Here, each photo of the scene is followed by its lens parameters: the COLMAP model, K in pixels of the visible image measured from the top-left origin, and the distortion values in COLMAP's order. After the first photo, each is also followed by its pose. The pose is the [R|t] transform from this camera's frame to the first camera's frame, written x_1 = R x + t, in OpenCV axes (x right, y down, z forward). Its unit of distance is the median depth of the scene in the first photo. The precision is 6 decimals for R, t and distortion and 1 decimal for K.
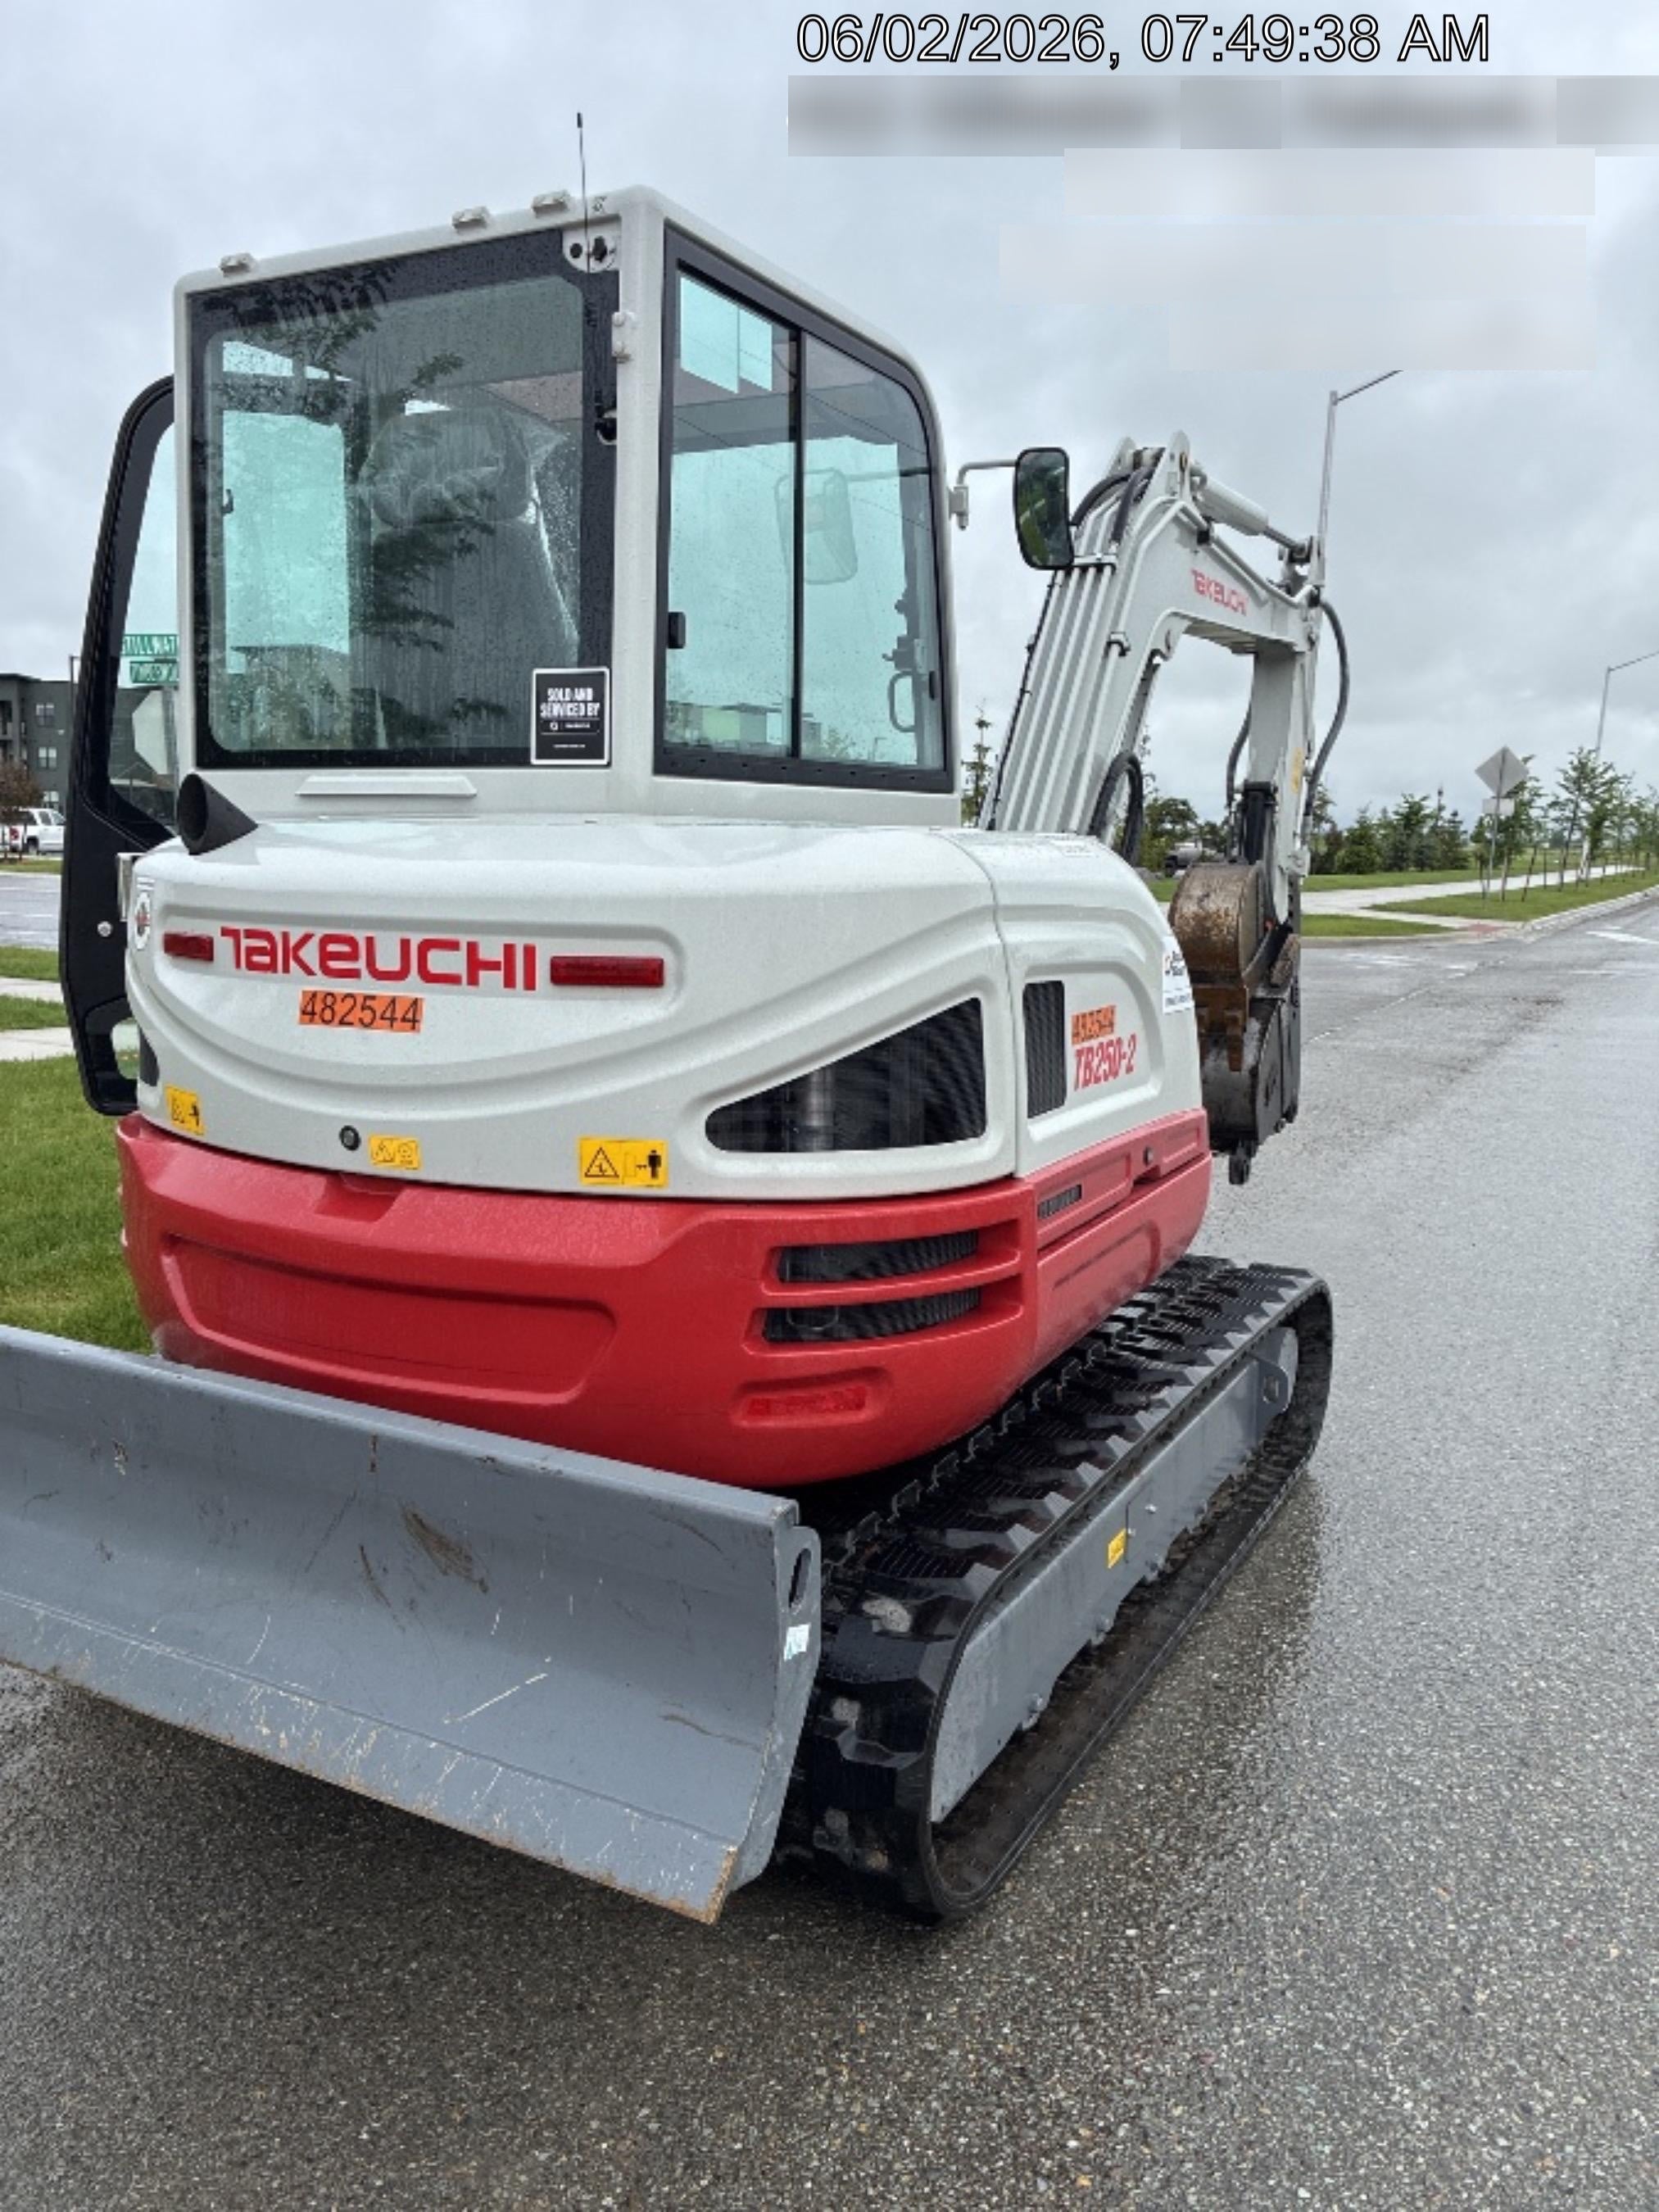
lens RADIAL K [[1691.4, 0, 827.8], [0, 1691.4, 1100.3], [0, 0, 1]] dist [0.044827, -0.009024]
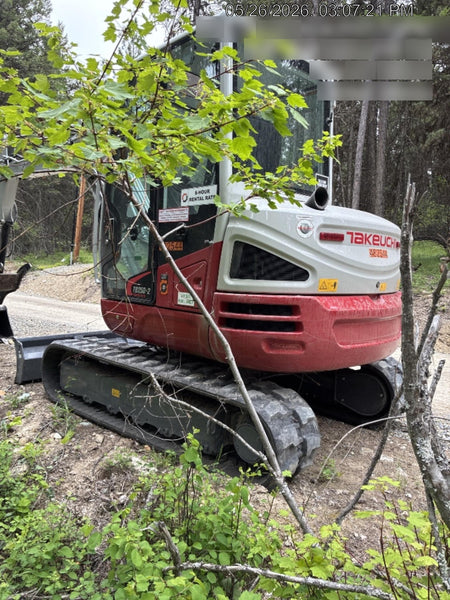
lens RADIAL K [[458.8, 0, 228.5], [0, 458.8, 300.1], [0, 0, 1]] dist [0.044827, -0.009024]
pose [[0.292481, -0.070627, 0.953660, -1.432560], [0.116747, 0.992446, 0.037694, -0.024575], [-0.949118, 0.100312, 0.298517, 1.001255]]
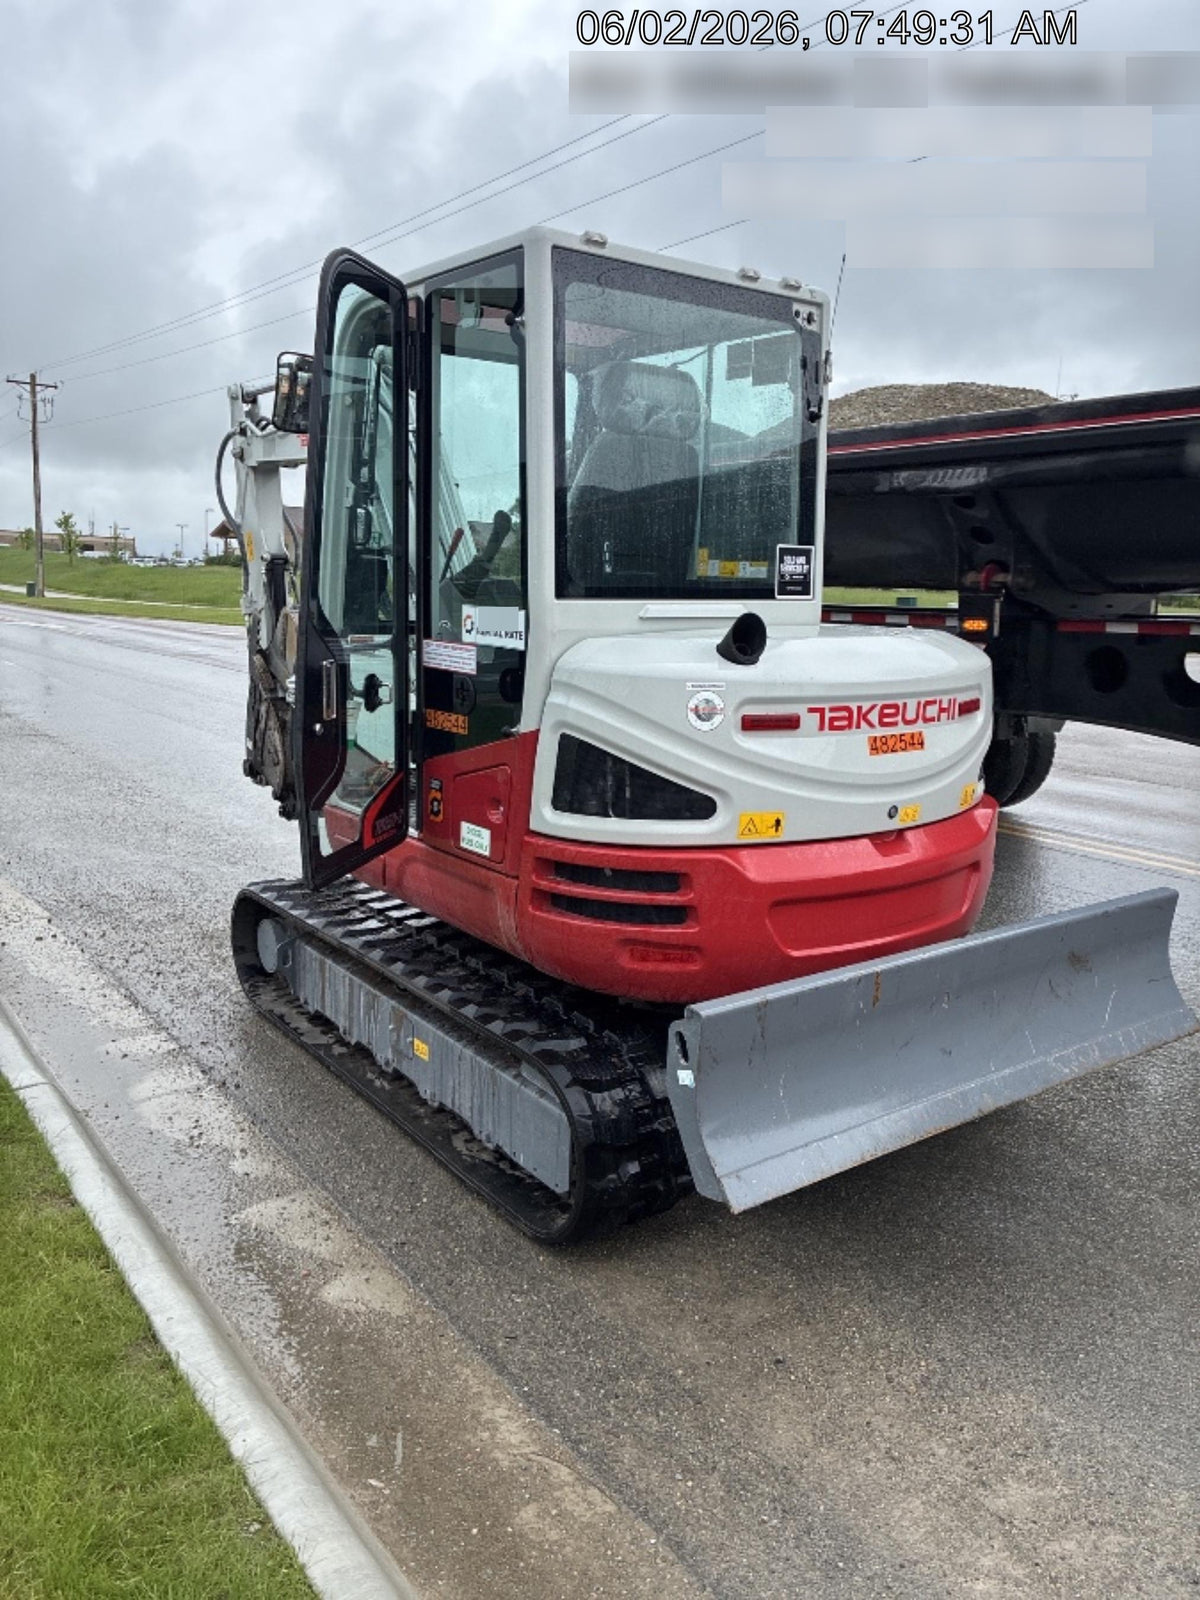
lens RADIAL K [[1223.4, 0, 599.0], [0, 1223.4, 799.4], [0, 0, 1]] dist [0.044827, -0.009024]
pose [[0.424161, -0.169958, 0.889495, -1.581310], [0.122627, 0.983963, 0.129533, -0.201242], [-0.897246, 0.054133, 0.438201, 0.693177]]
